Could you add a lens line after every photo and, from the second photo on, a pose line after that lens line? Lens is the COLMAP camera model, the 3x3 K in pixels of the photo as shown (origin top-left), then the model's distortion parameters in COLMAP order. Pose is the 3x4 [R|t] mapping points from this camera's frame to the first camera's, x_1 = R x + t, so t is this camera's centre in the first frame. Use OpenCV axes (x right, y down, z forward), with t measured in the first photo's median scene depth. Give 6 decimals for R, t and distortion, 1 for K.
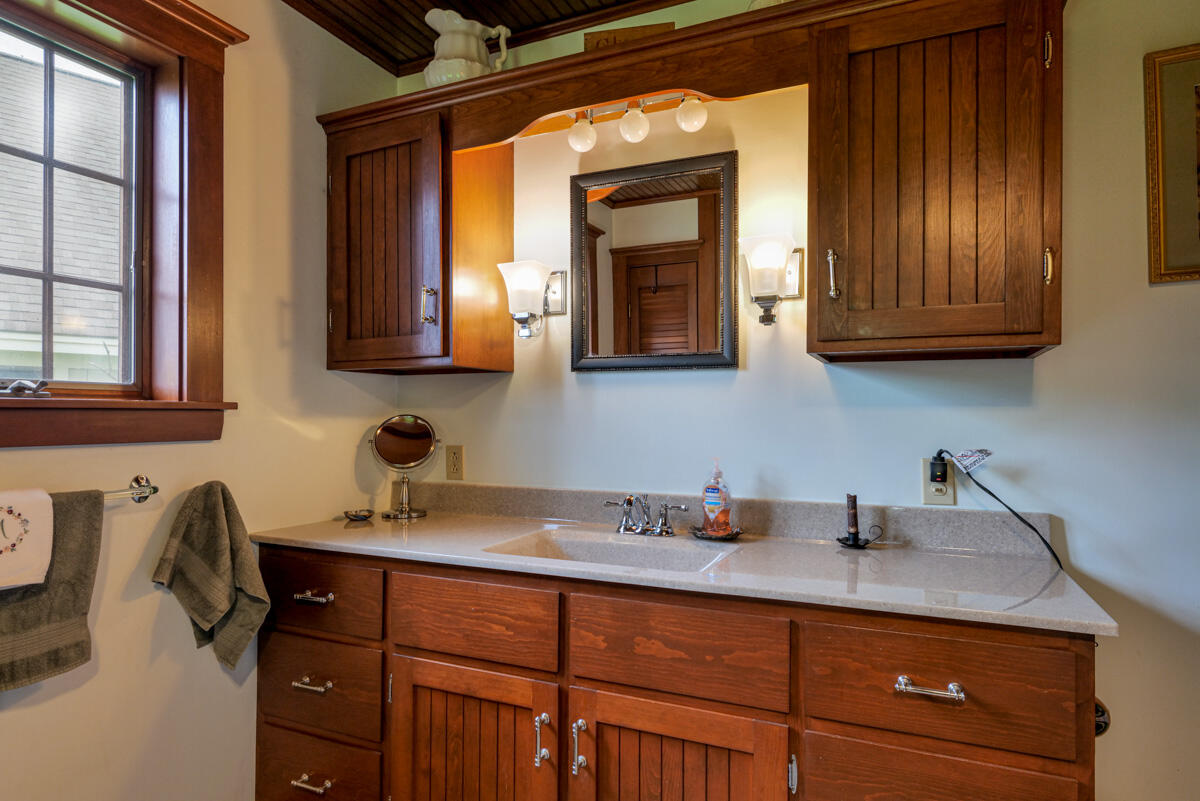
lens RADIAL K [[664.8, 0, 597.6], [0, 664.8, 410.2], [0, 0, 1]] dist [0.004099, -0.001276]
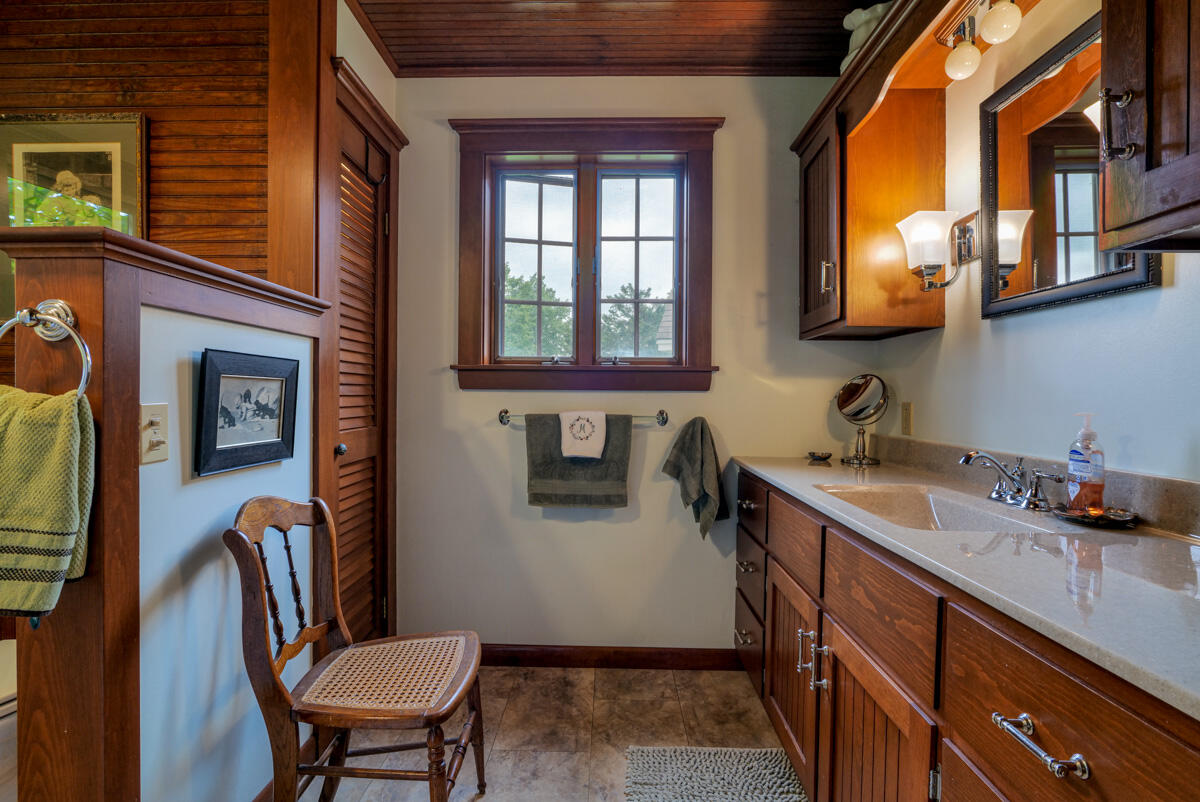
lens RADIAL K [[569.7, 0, 598.5], [0, 569.7, 395.7], [0, 0, 1]] dist [-0.004672, 0.000079]
pose [[0.396301, 0.005393, -0.918105, 0.532986], [-0.000052, 0.999983, 0.005851, 0.047449], [0.918121, -0.002271, 0.396294, 0.244937]]
